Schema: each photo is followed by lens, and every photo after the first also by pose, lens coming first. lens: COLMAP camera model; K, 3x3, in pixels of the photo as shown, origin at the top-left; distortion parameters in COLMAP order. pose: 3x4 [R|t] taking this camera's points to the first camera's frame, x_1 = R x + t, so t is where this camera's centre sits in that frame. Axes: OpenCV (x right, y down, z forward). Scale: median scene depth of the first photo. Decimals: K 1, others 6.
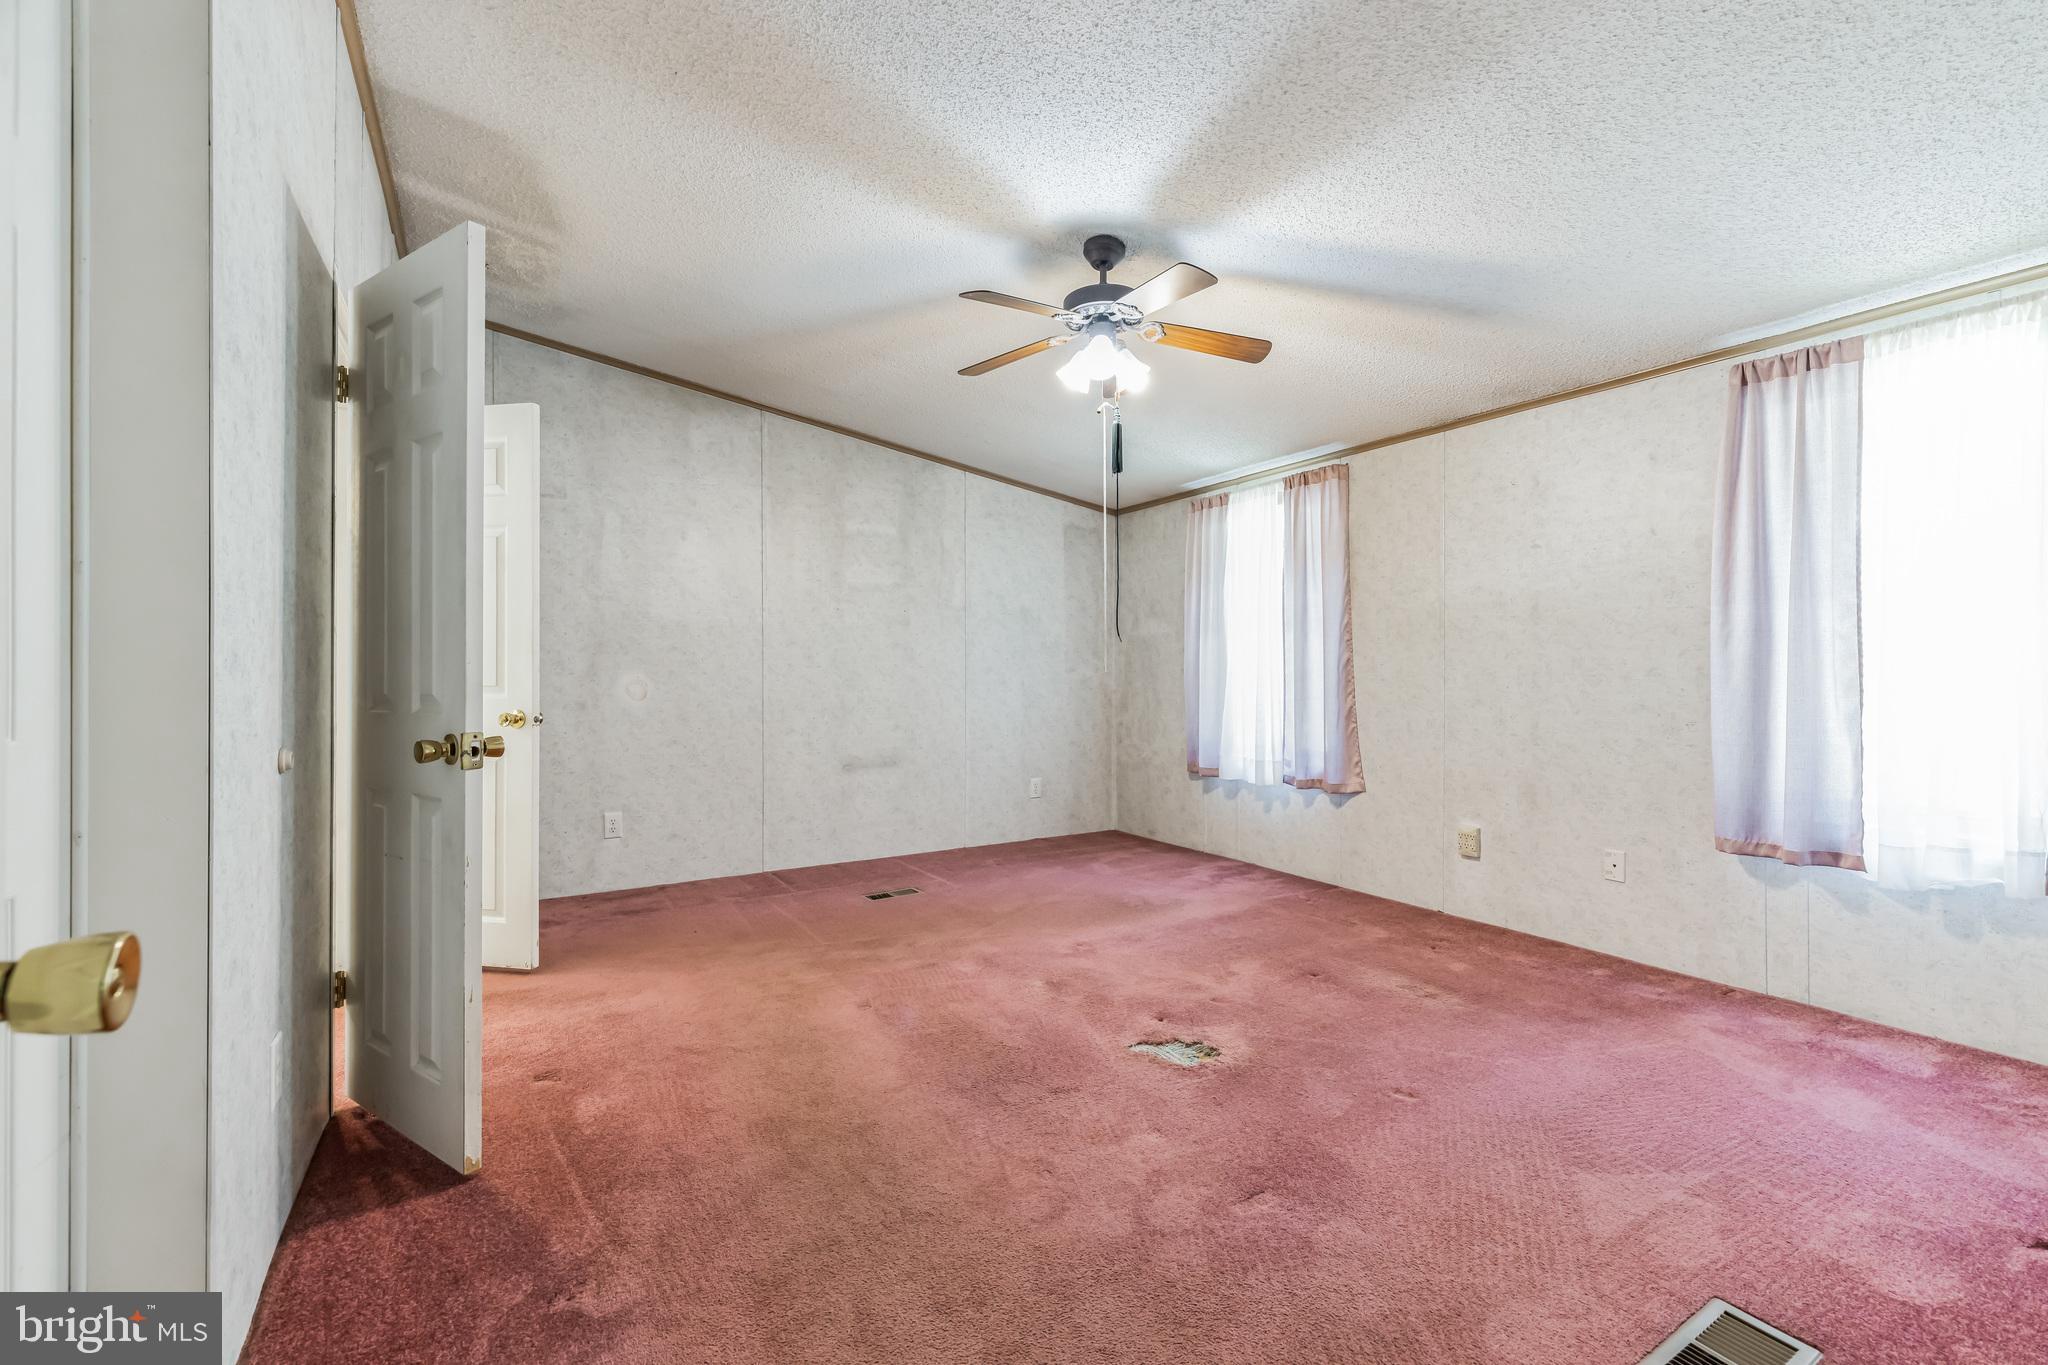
lens RADIAL K [[886.2, 0, 1020.9], [0, 886.2, 673.8], [0, 0, 1]] dist [-0.001239, 0.000129]
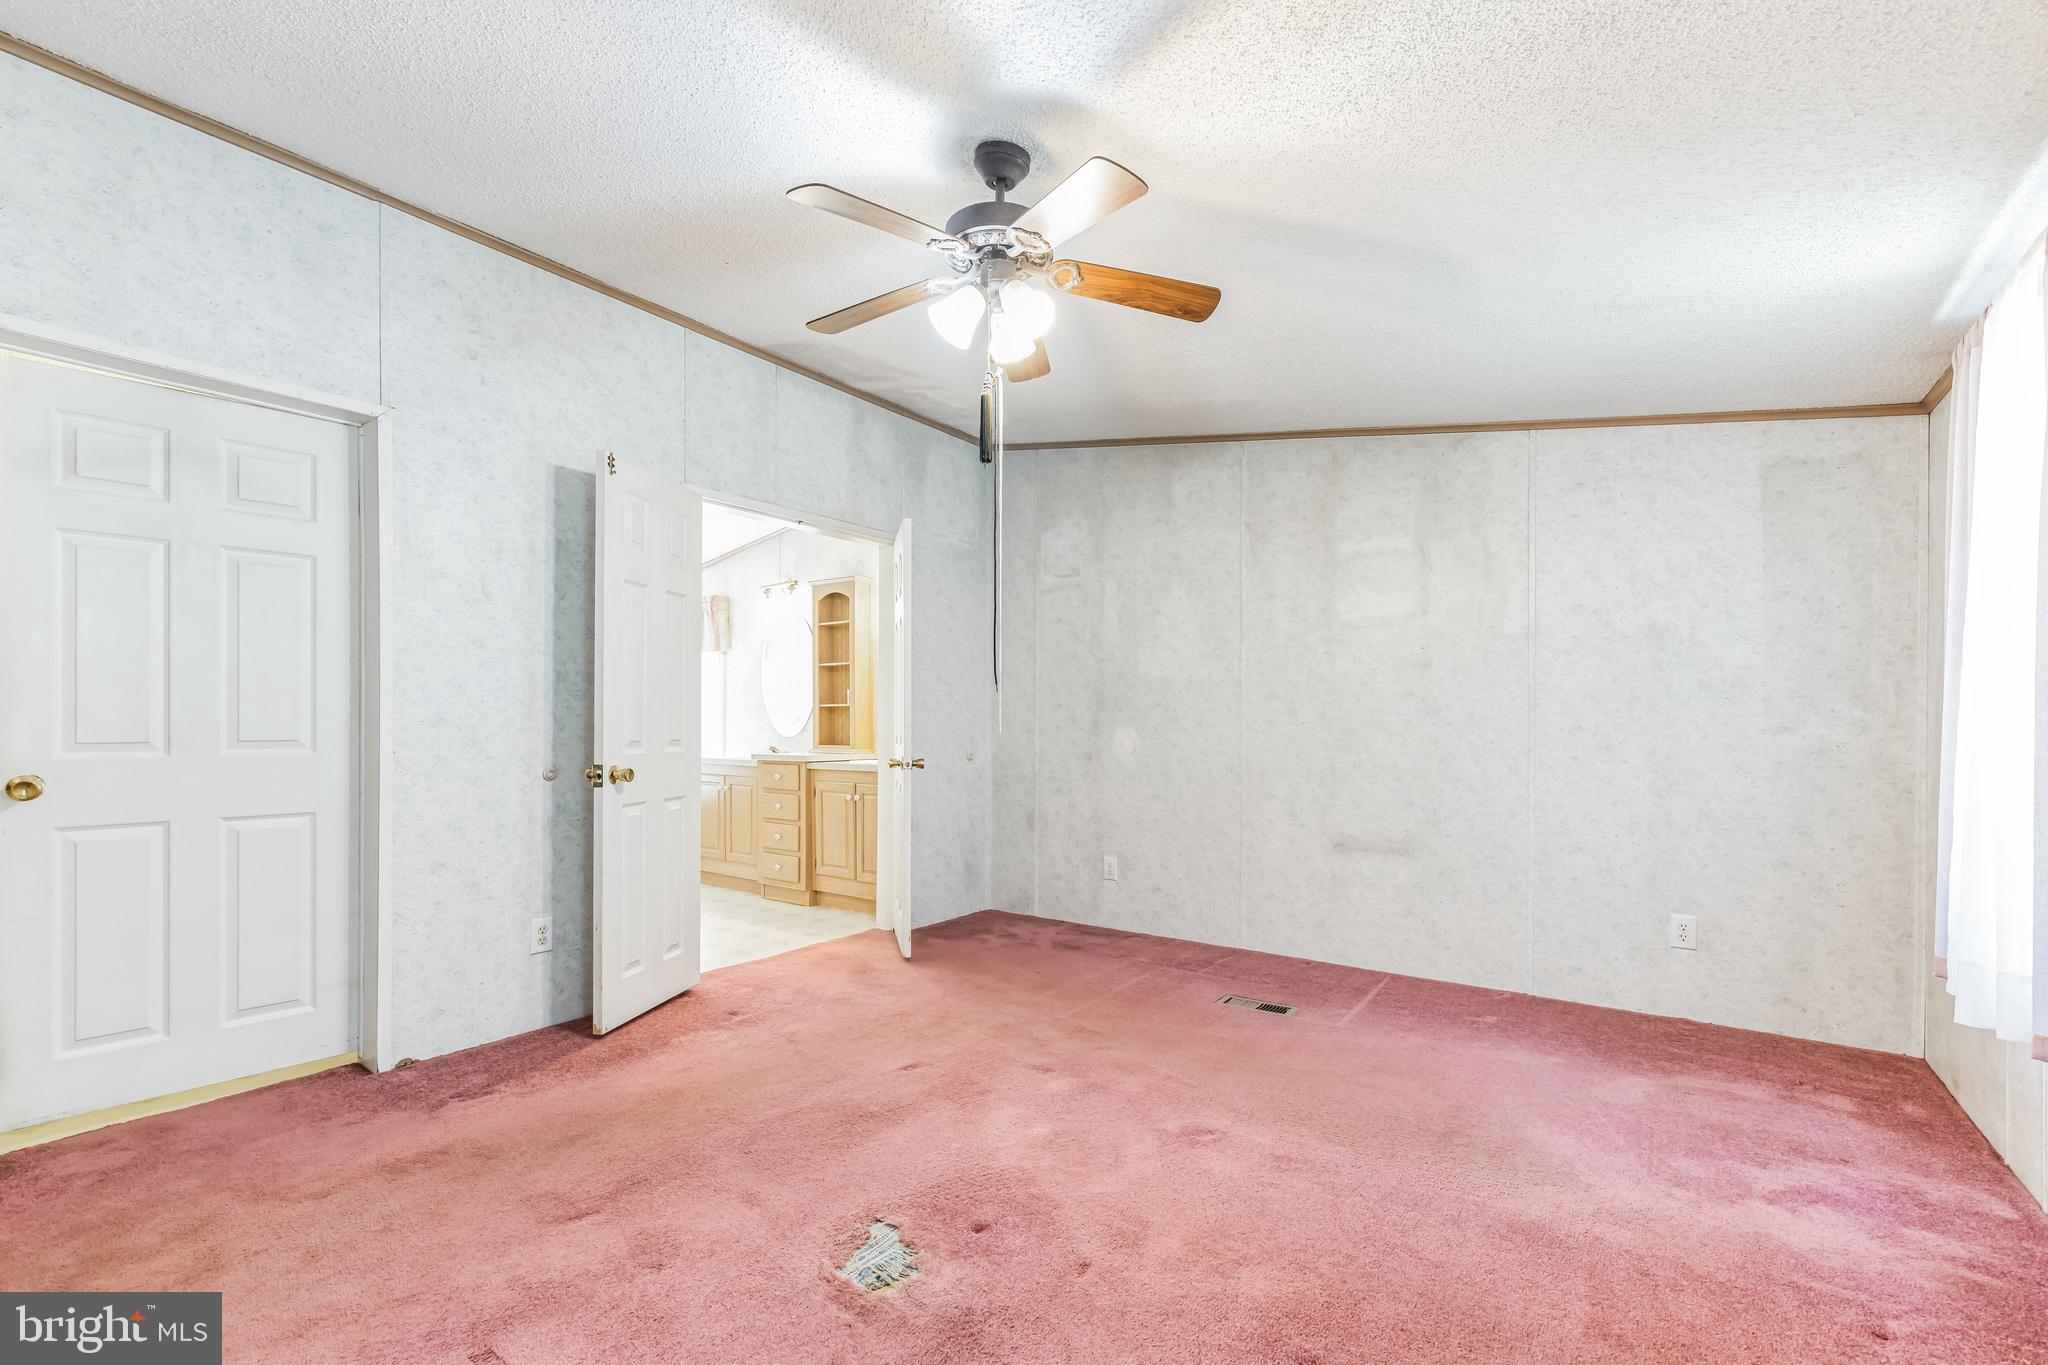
lens RADIAL K [[886.2, 0, 982.0], [0, 886.2, 724.0], [0, 0, 1]] dist [-0.001239, 0.000129]
pose [[0.364263, 0.003328, -0.931290, 0.457602], [-0.006638, 0.999977, 0.000977, -0.005998], [0.931272, 0.005826, 0.364277, 0.419690]]
